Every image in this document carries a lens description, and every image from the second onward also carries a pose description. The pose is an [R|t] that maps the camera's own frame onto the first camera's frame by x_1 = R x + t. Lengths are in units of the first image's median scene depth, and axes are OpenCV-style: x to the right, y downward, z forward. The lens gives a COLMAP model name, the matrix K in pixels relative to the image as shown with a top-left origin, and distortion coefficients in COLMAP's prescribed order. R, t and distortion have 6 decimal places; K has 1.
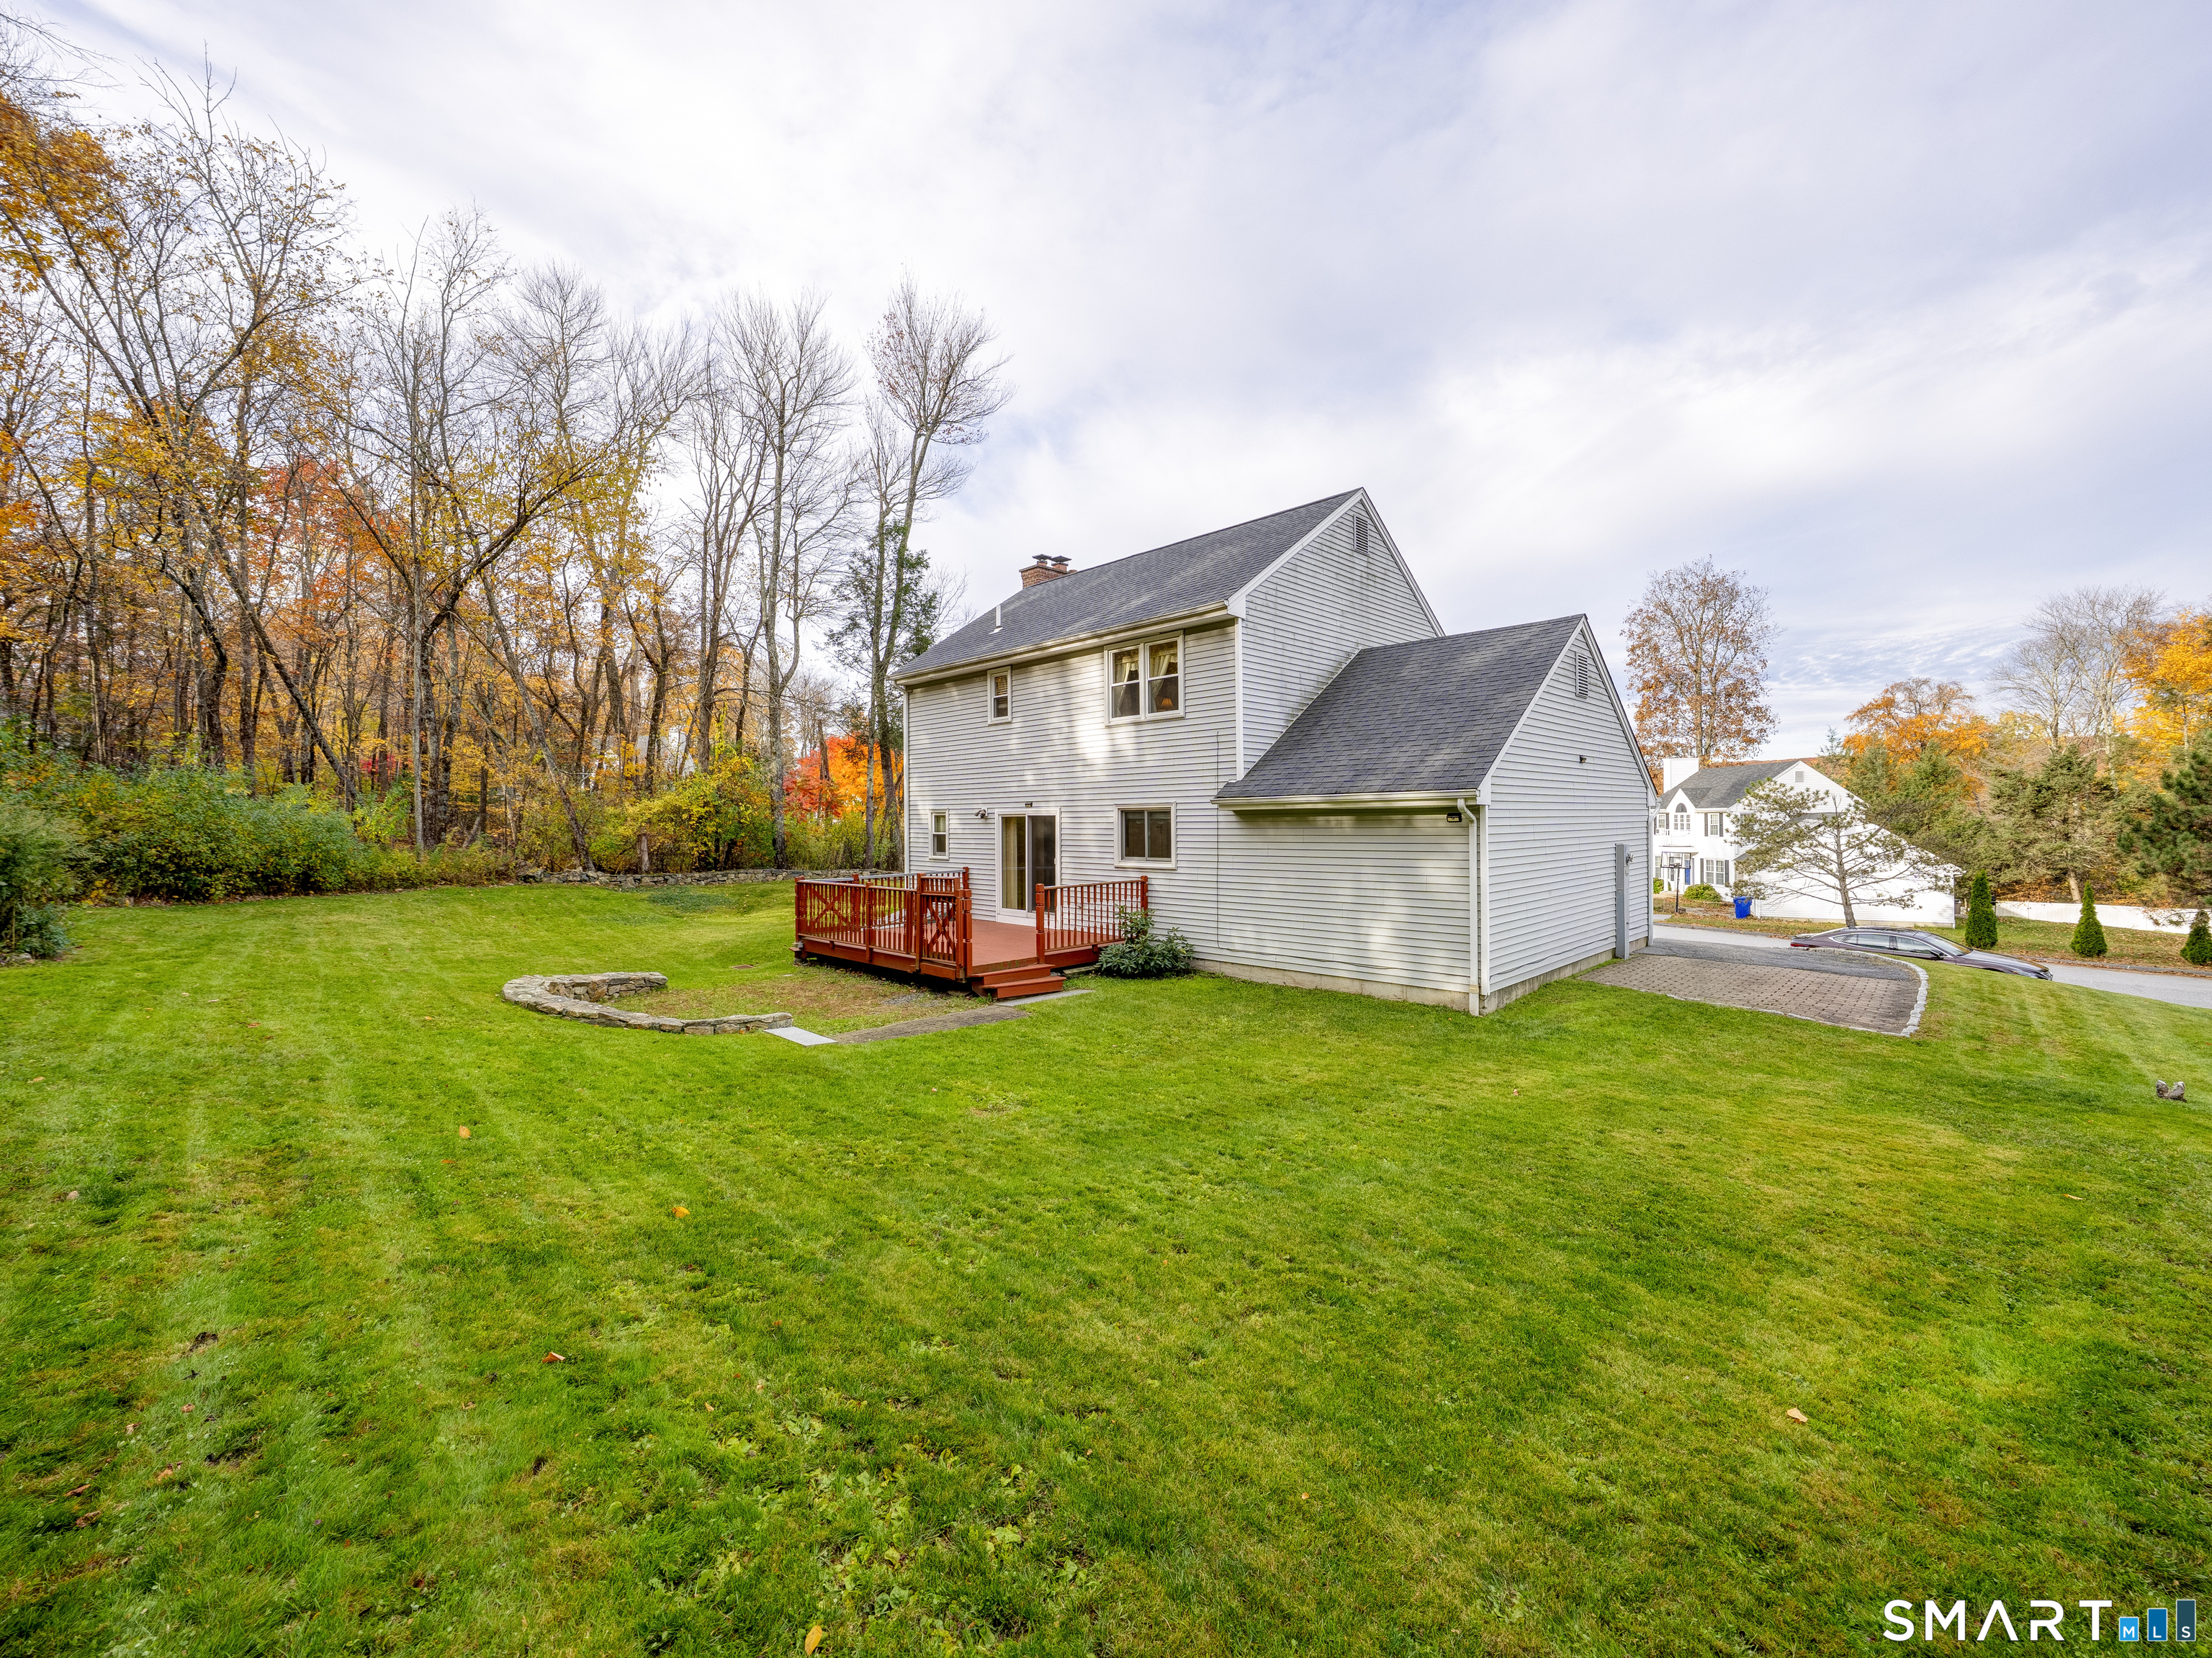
lens RADIAL K [[867.7, 0, 1104.7], [0, 867.7, 822.0], [0, 0, 1]] dist [-0.003805, 0.000236]
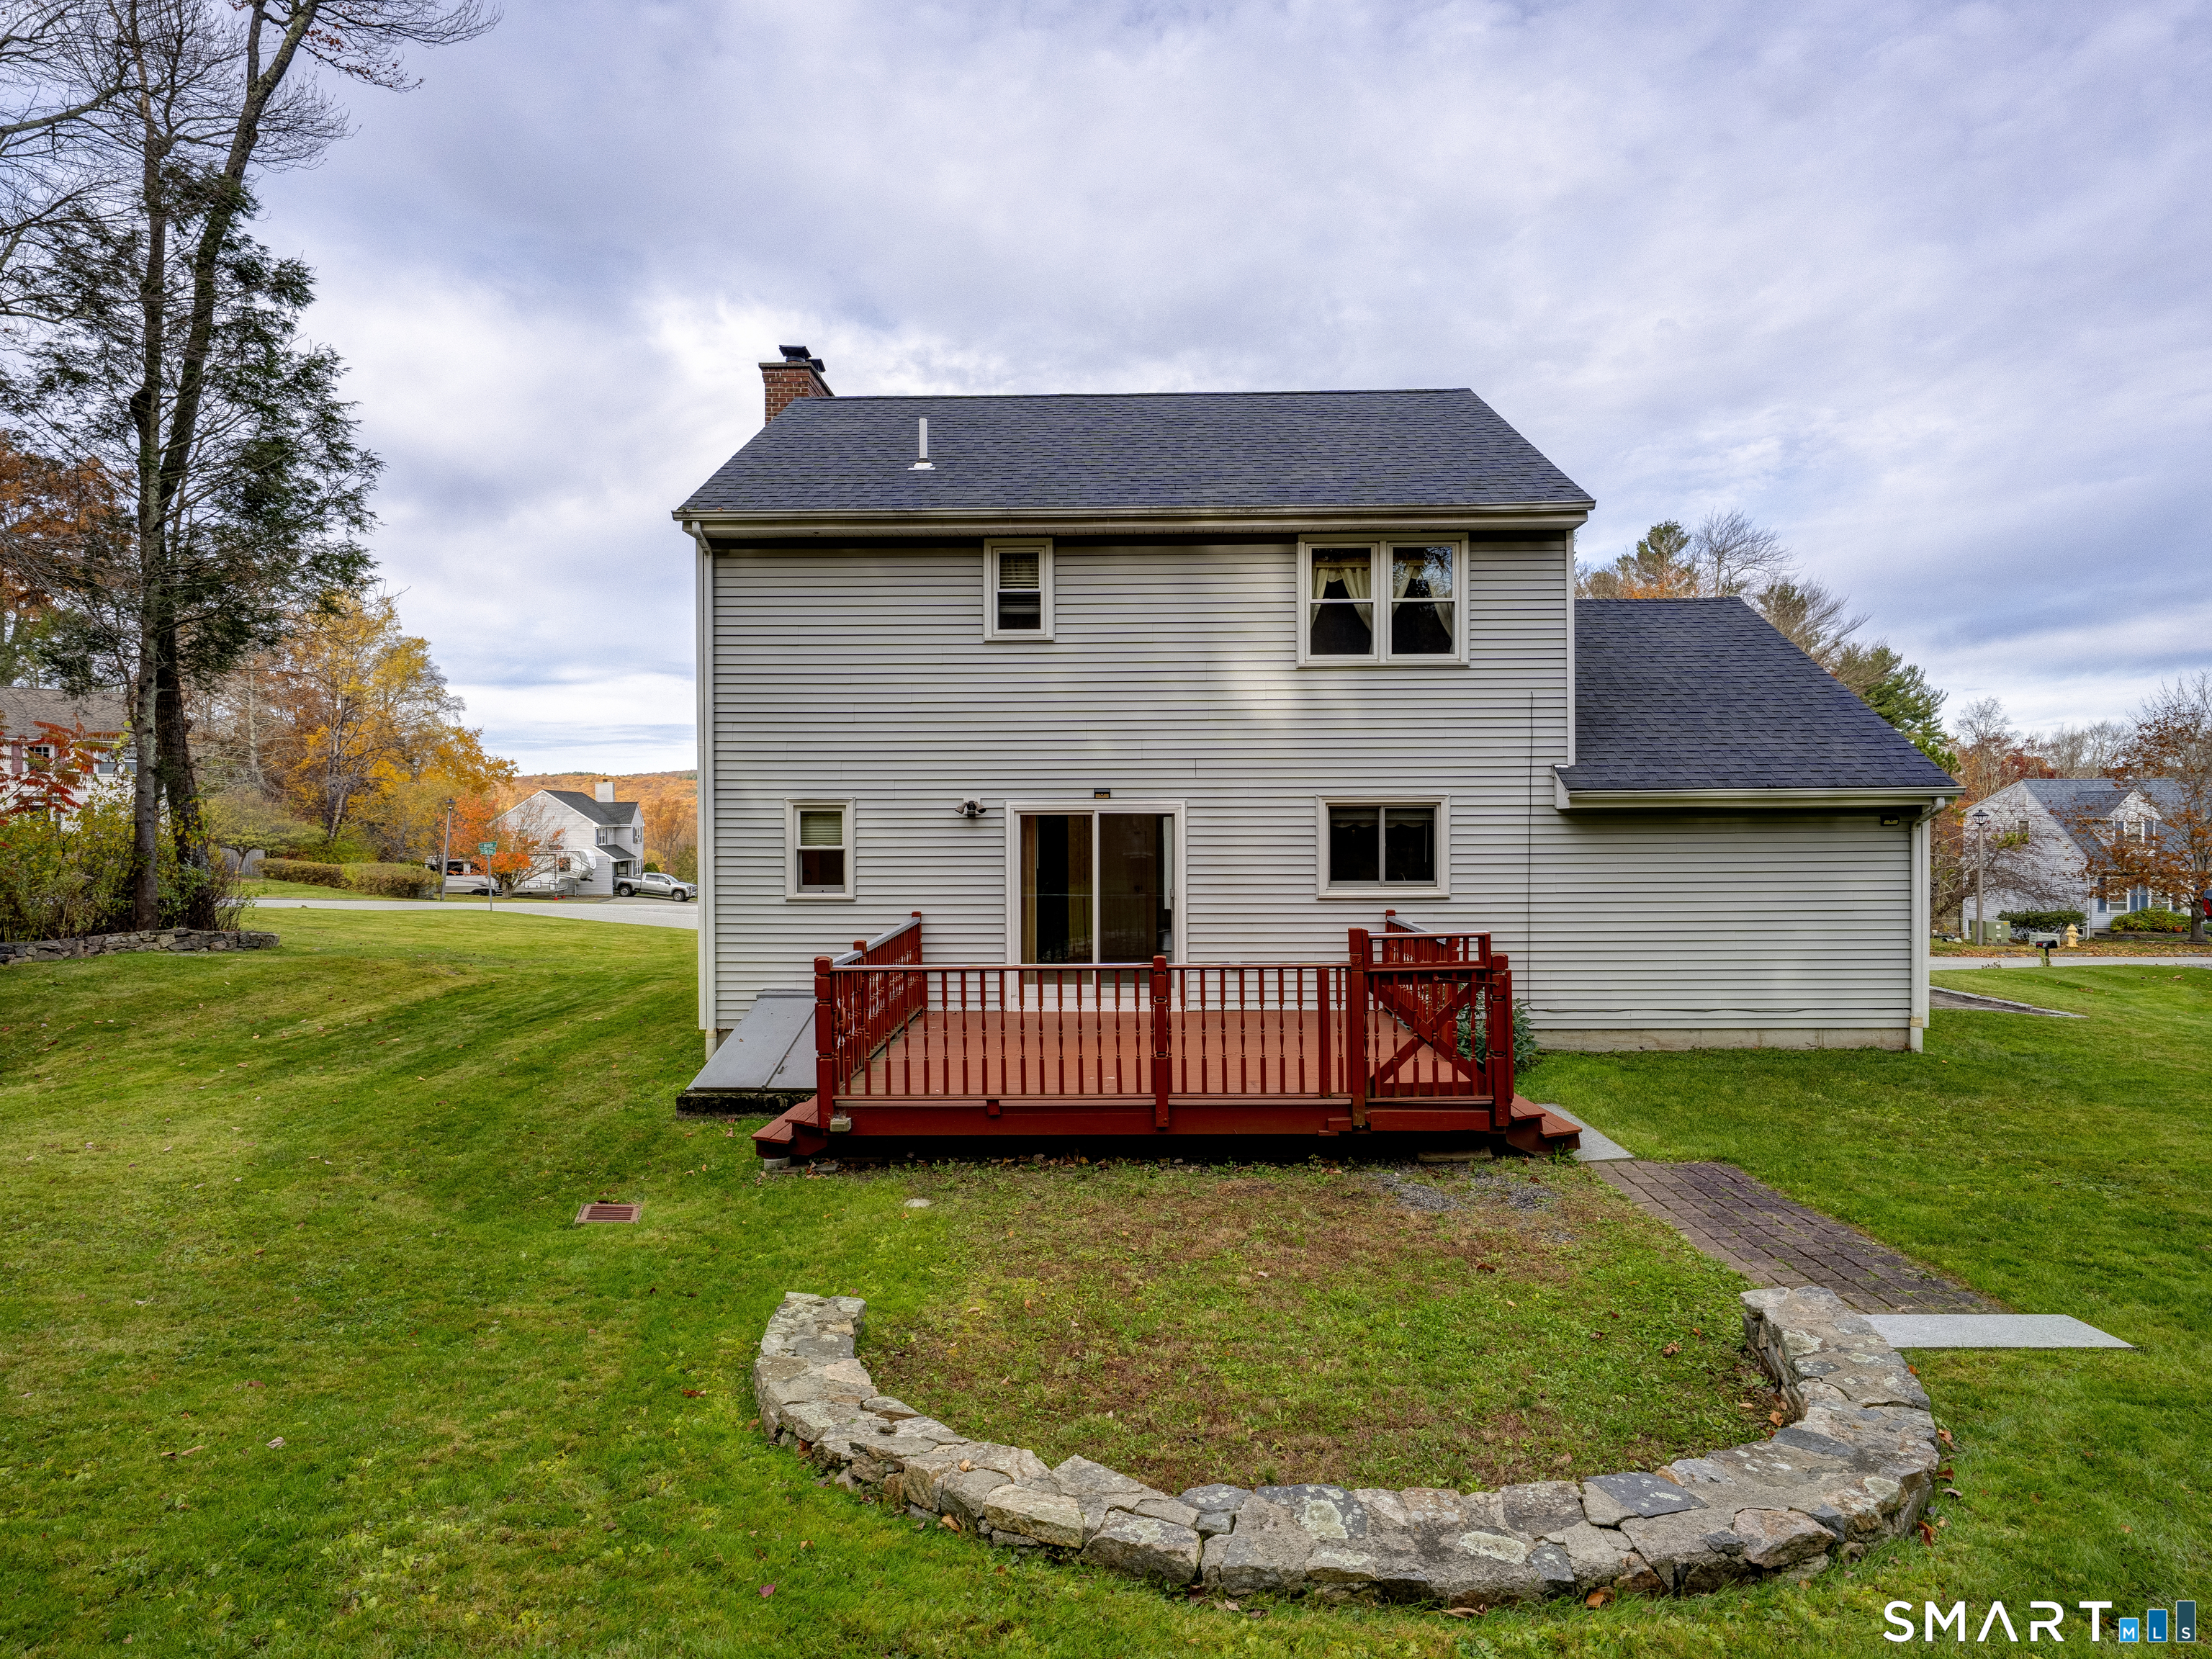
lens RADIAL K [[1052.6, 0, 1106.0], [0, 1052.6, 829.5], [0, 0, 1]] dist [0.002636, 0.000128]
pose [[0.723683, 0.003073, 0.690126, -0.559493], [-0.000986, 0.999994, -0.003419, 0.005352], [-0.690132, 0.001794, 0.723681, 0.518472]]
